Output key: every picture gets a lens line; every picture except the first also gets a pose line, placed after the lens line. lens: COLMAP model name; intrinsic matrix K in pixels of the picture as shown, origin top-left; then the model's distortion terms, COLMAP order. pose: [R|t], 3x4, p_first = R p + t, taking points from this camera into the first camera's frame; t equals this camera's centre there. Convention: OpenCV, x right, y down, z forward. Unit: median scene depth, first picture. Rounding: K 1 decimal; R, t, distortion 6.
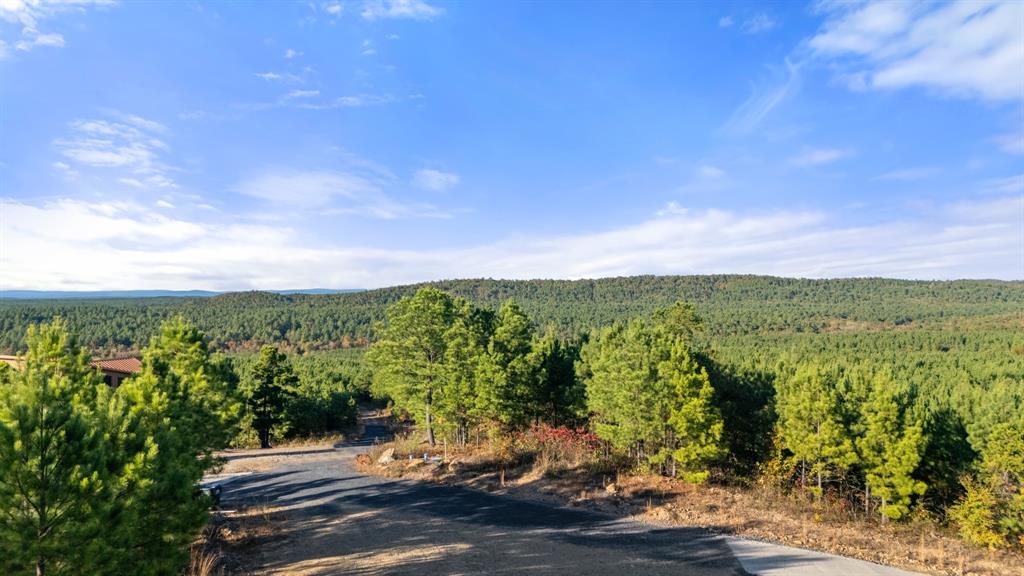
lens RADIAL K [[761.5, 0, 515.2], [0, 761.5, 285.3], [0, 0, 1]] dist [0.084739, -0.073728]
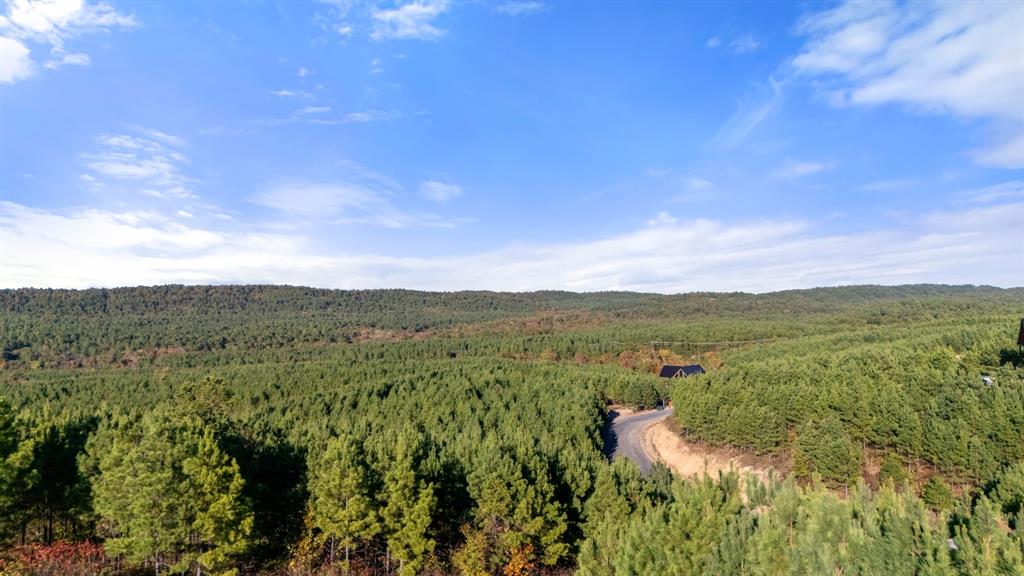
lens RADIAL K [[761.5, 0, 515.2], [0, 761.5, 285.3], [0, 0, 1]] dist [0.084739, -0.073728]
pose [[0.832544, 0.009653, 0.553875, 0.001671], [-0.003880, 0.999925, -0.011595, -0.098279], [-0.553946, 0.007504, 0.832519, 0.001149]]
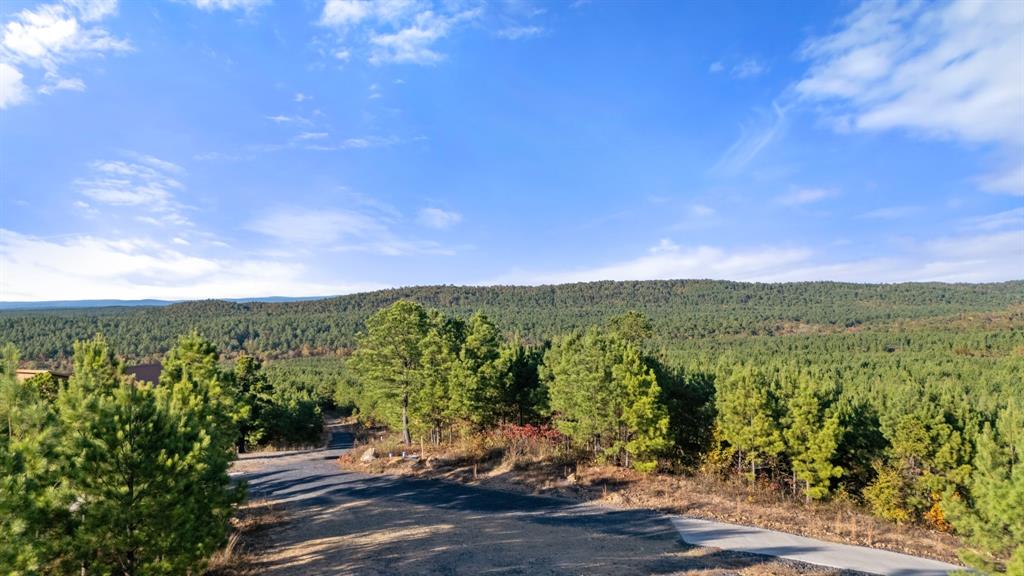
lens RADIAL K [[761.5, 0, 515.2], [0, 761.5, 285.3], [0, 0, 1]] dist [0.084739, -0.073728]
pose [[0.998659, -0.008222, 0.051118, -0.012816], [0.008622, 0.999934, -0.007611, -0.010533], [-0.051052, 0.008041, 0.998664, -0.118556]]
